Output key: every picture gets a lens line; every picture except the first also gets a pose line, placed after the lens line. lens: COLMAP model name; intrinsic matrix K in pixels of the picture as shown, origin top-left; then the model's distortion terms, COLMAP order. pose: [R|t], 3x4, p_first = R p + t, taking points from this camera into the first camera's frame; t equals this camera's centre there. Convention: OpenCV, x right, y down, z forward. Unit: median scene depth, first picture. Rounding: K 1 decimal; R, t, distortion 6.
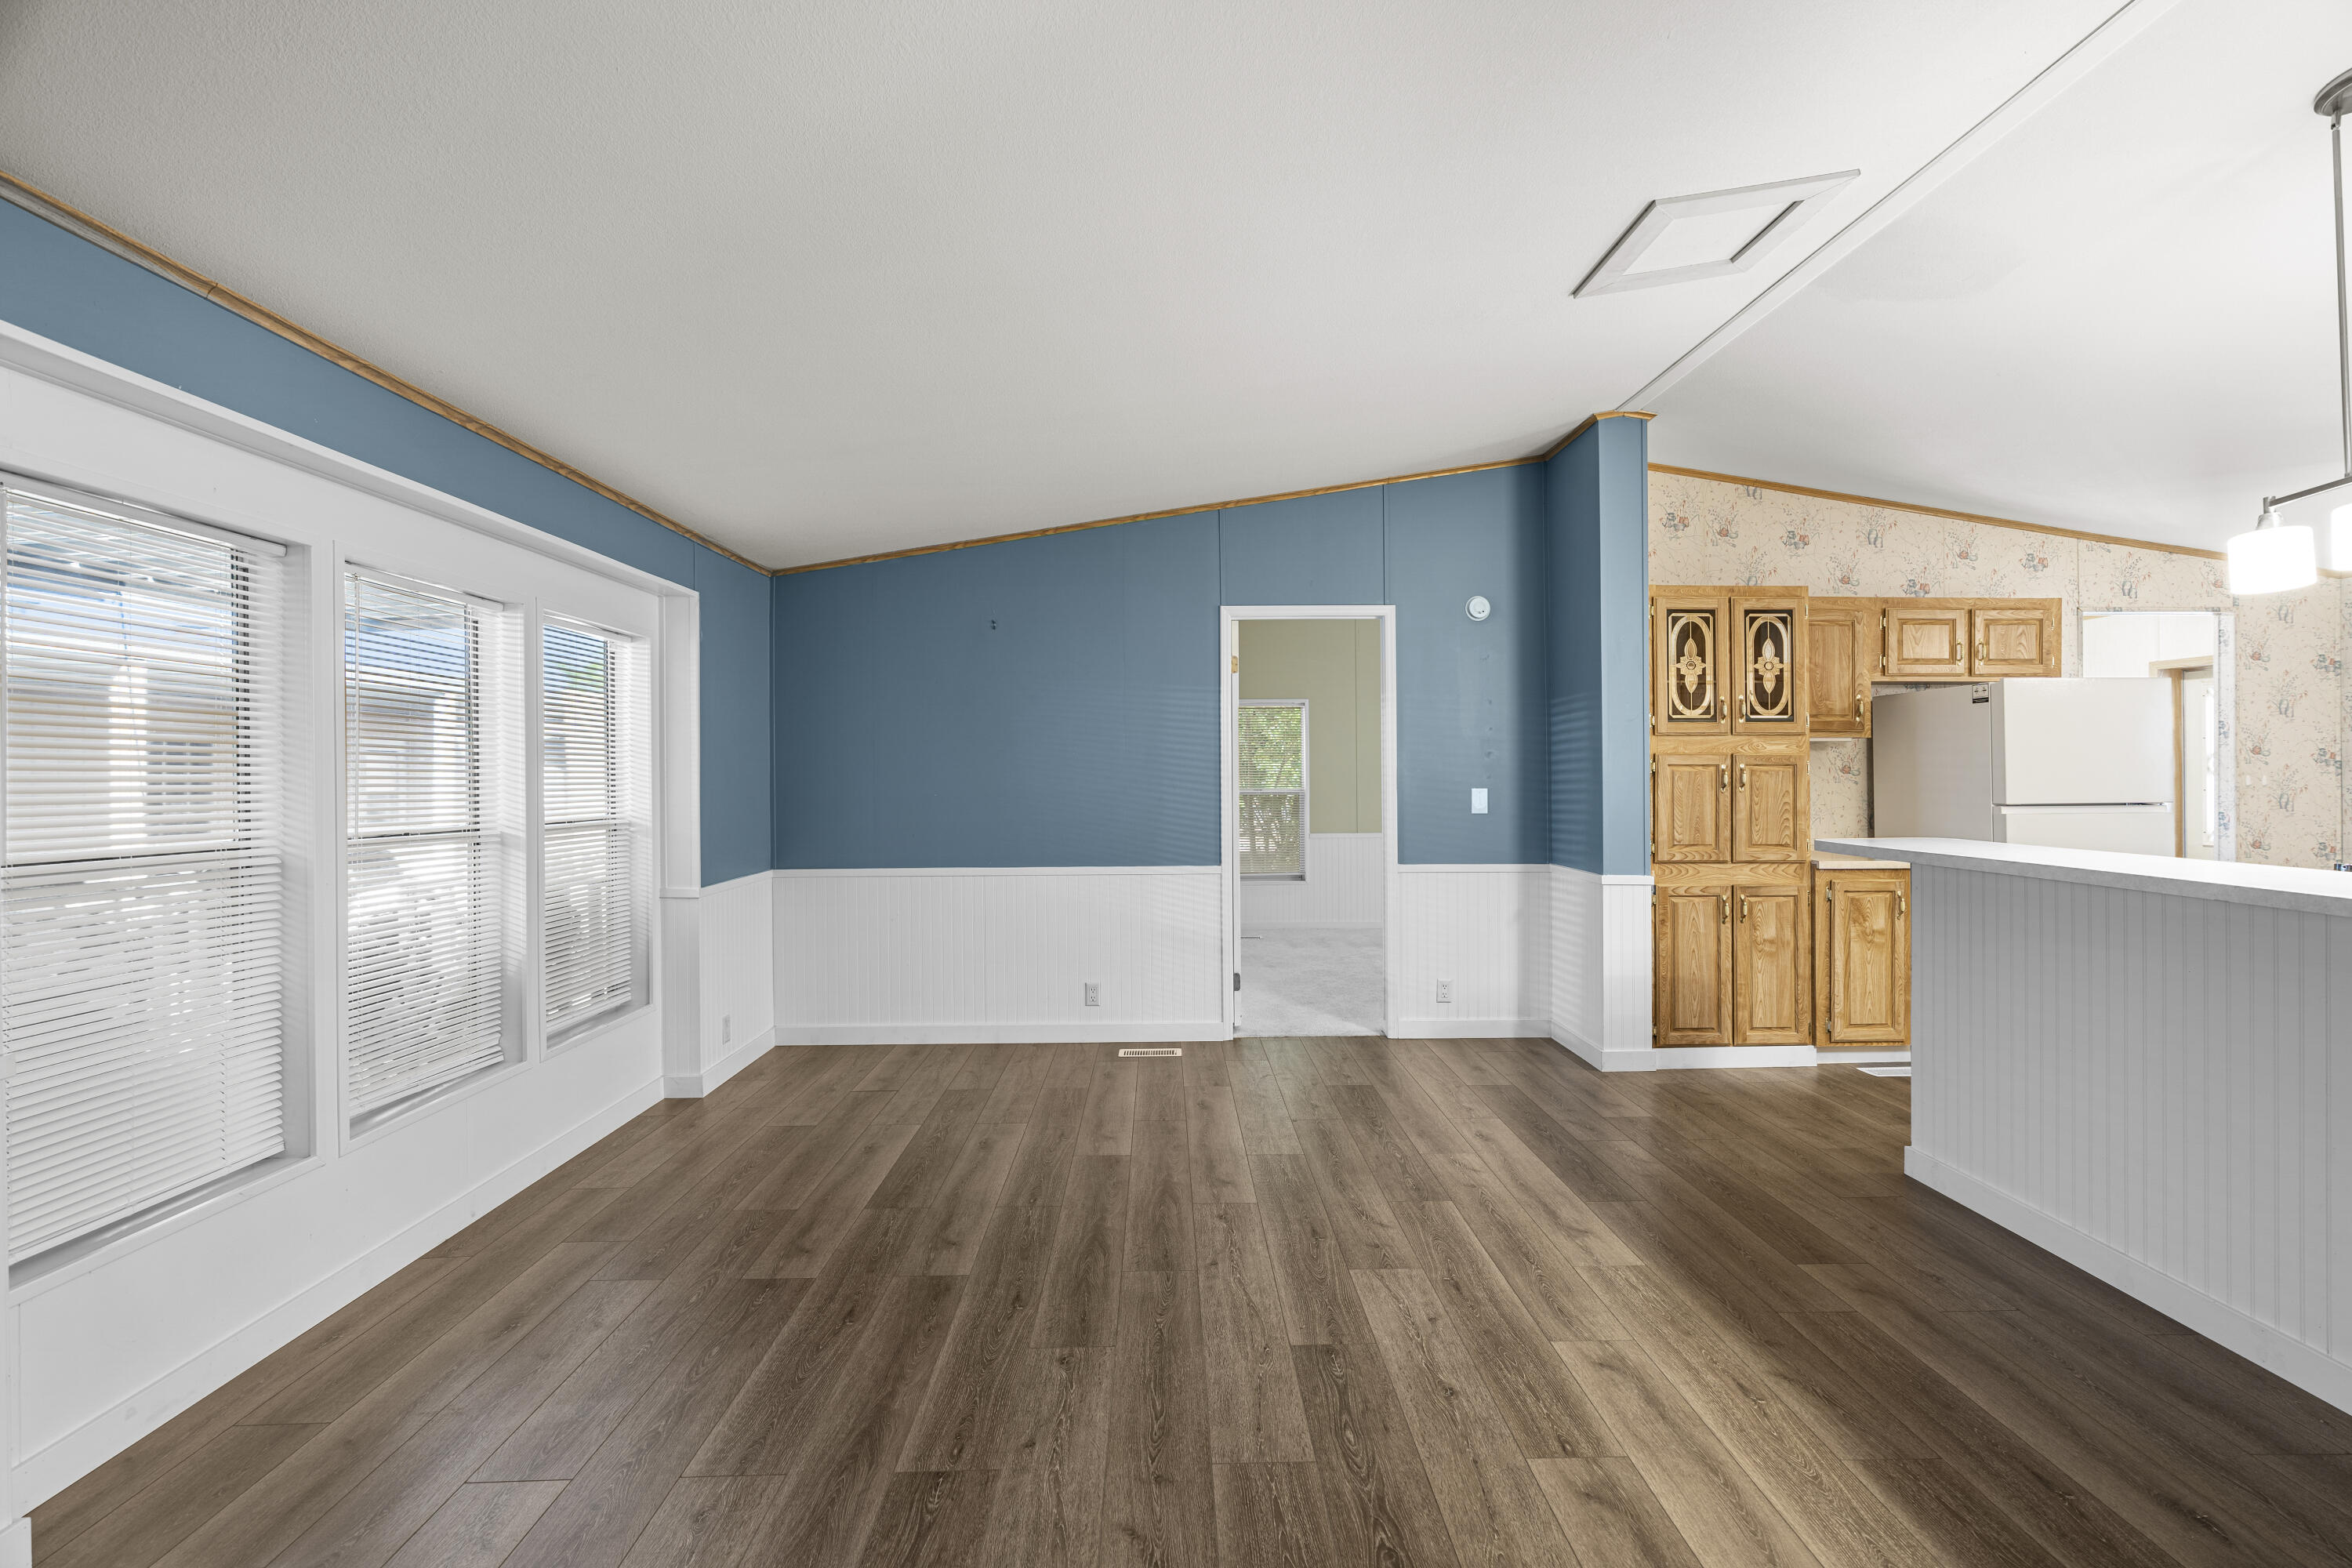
lens RADIAL K [[1074.6, 0, 1182.4], [0, 1074.6, 765.4], [0, 0, 1]] dist [-0.011035, 0.004011]
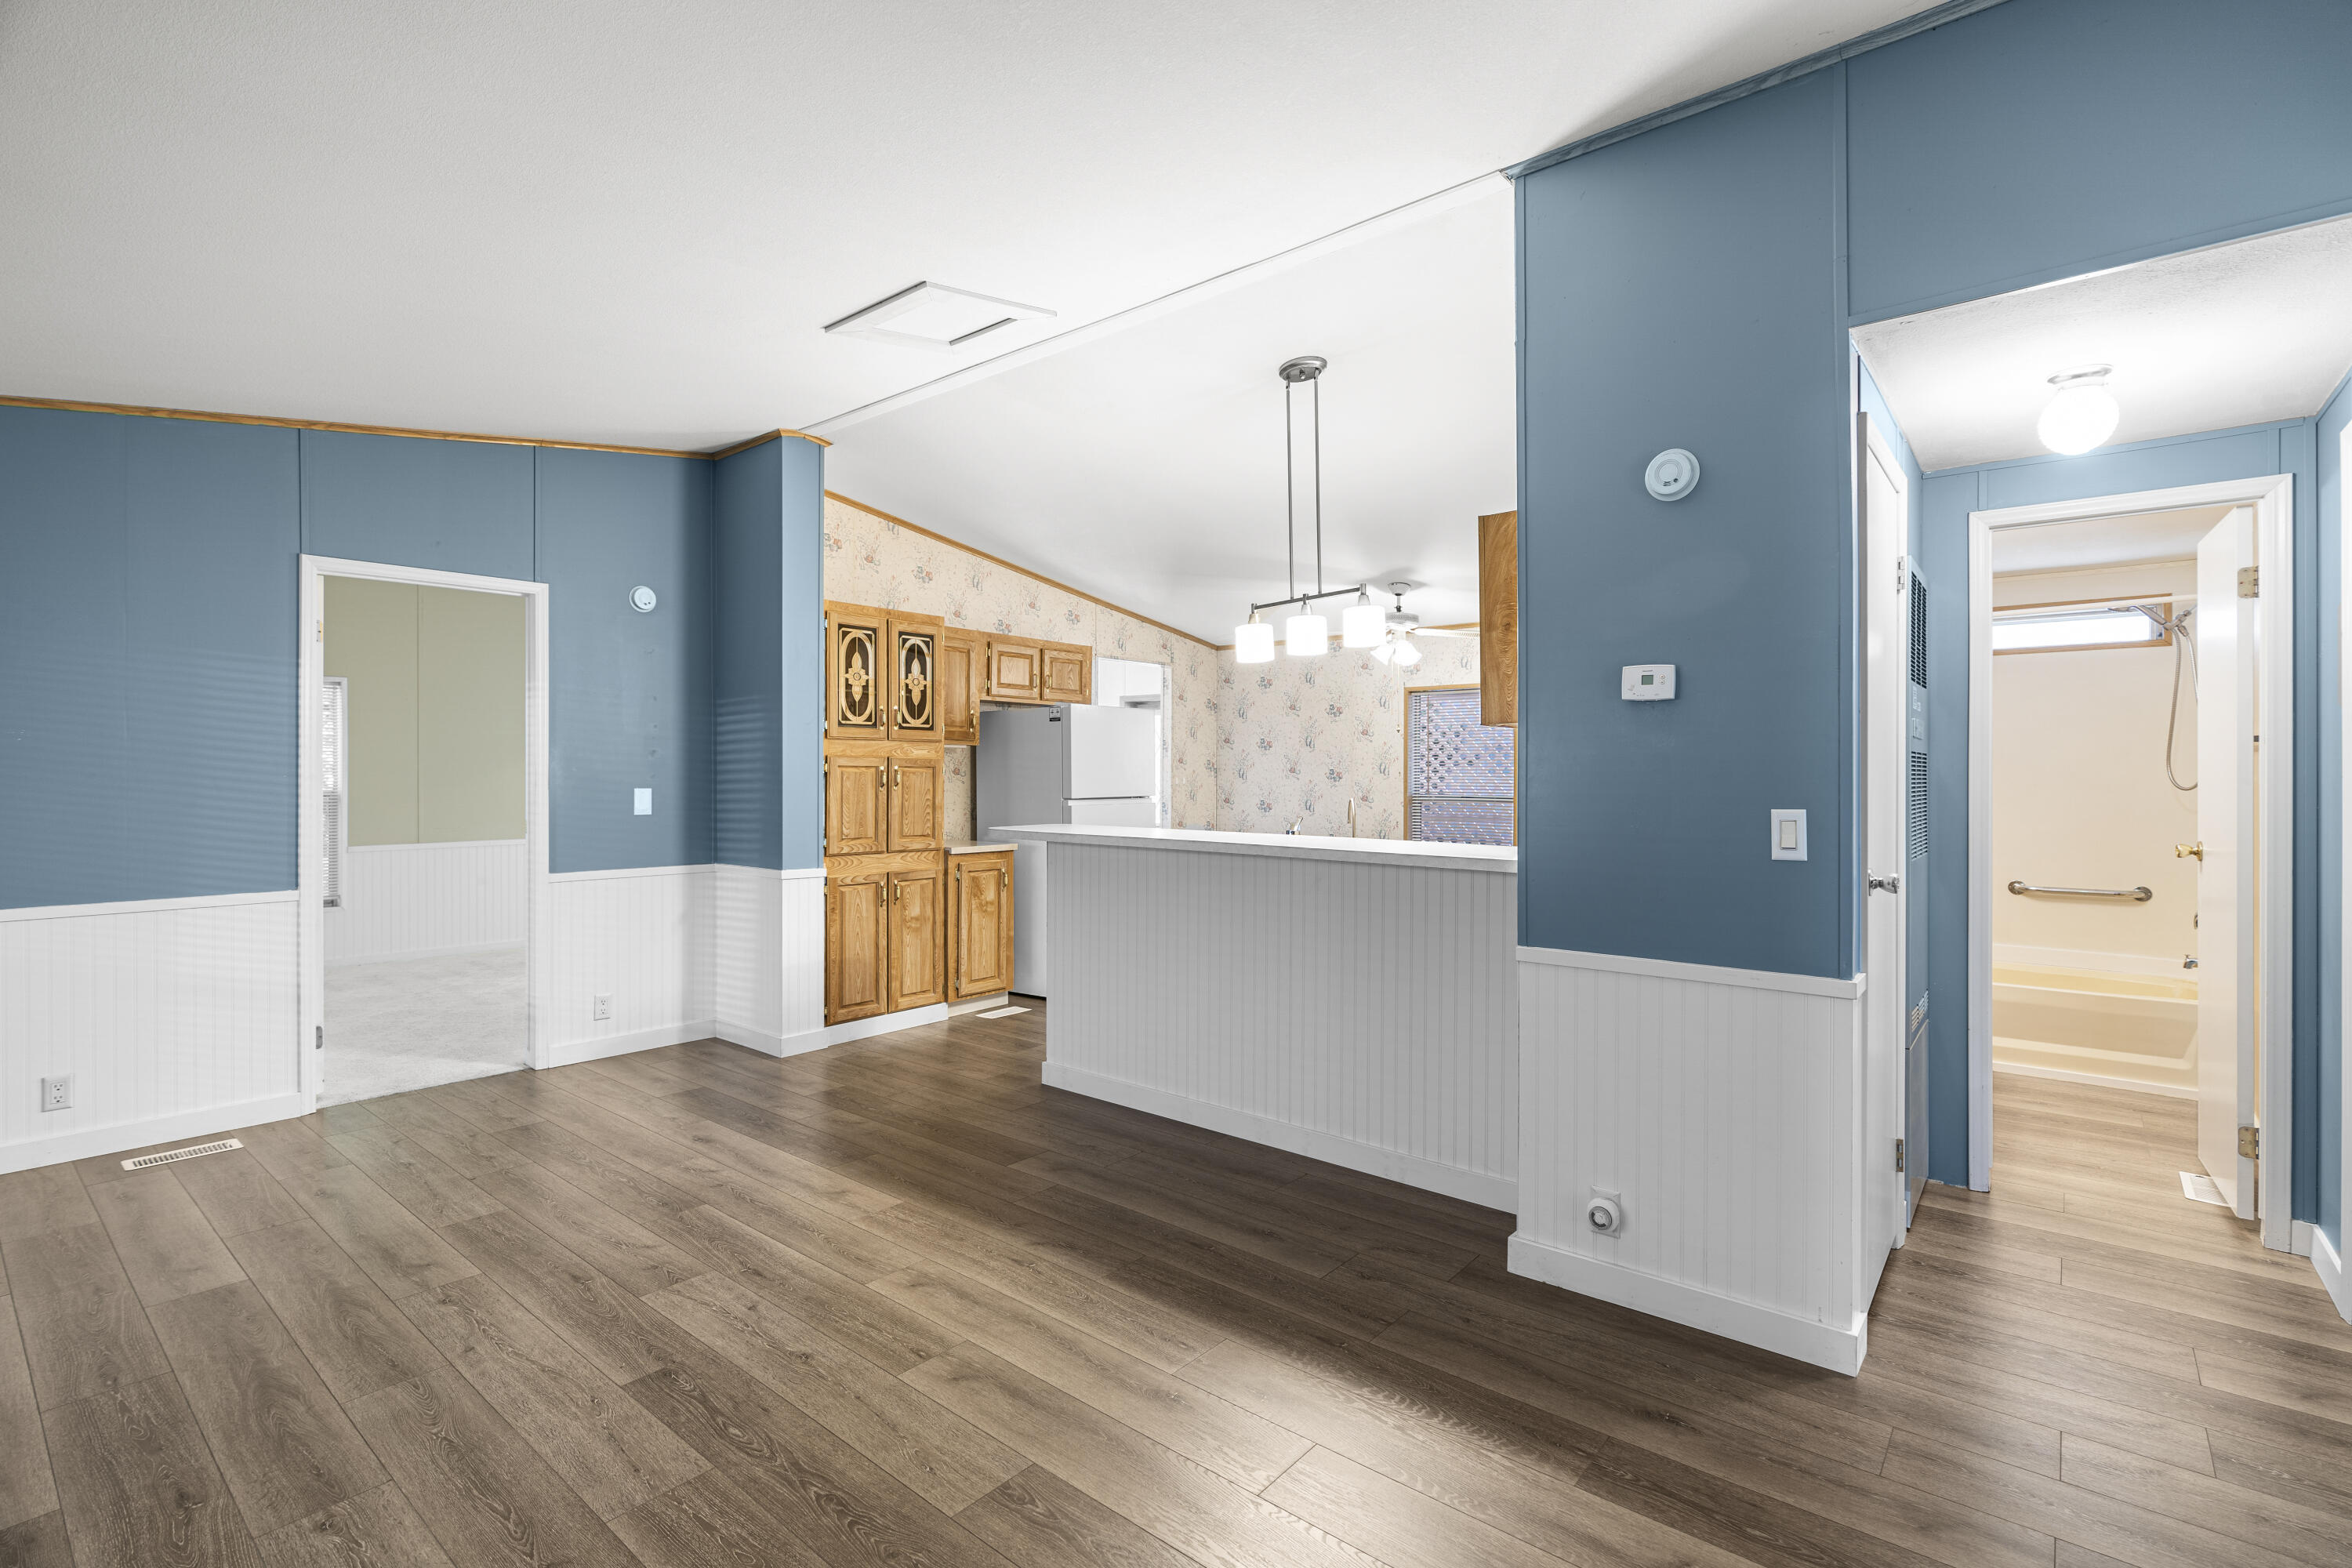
lens RADIAL K [[1074.6, 0, 1198.8], [0, 1074.6, 780.6], [0, 0, 1]] dist [-0.011035, 0.004011]
pose [[0.647780, 0.000044, 0.761827, -0.132382], [-0.012326, 0.999870, 0.010424, -0.001939], [-0.761727, -0.016143, 0.647696, 0.008466]]
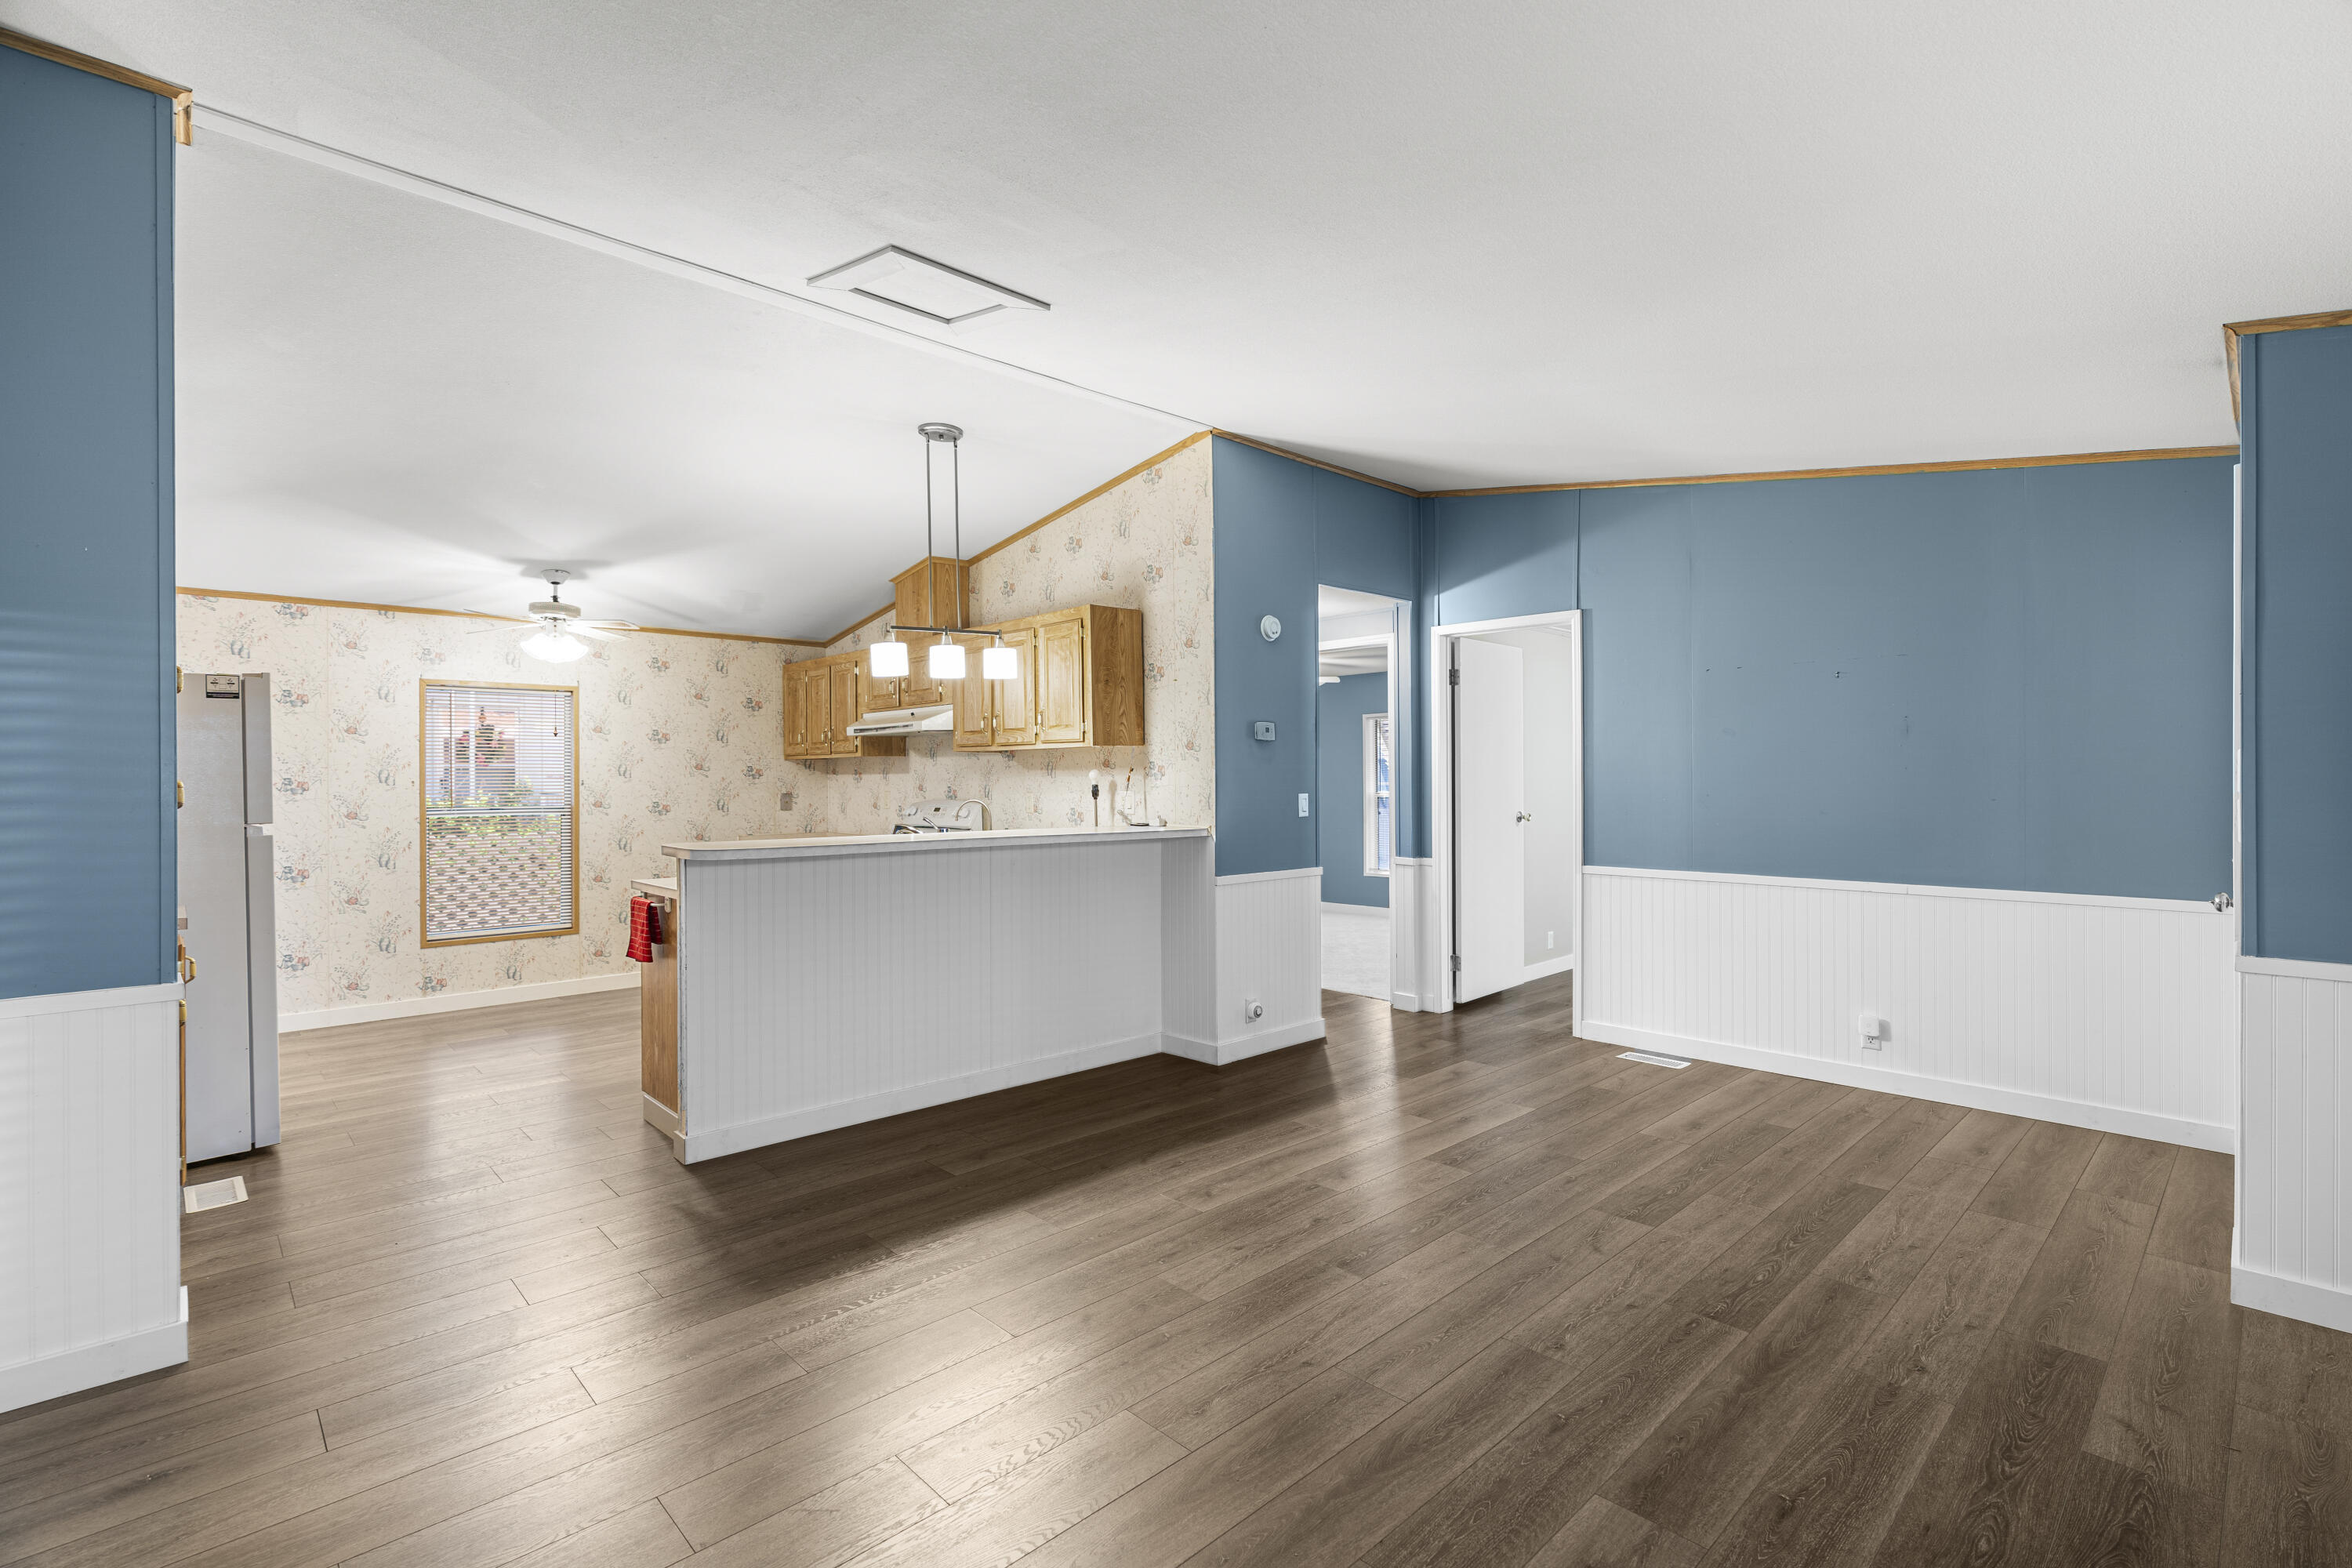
lens RADIAL K [[1074.6, 0, 1170.6], [0, 1074.6, 783.4], [0, 0, 1]] dist [-0.011035, 0.004011]
pose [[-0.674095, 0.005290, 0.738626, -0.284357], [0.001268, 0.999981, -0.006004, 0.008856], [-0.738643, -0.003111, -0.674089, 0.900358]]
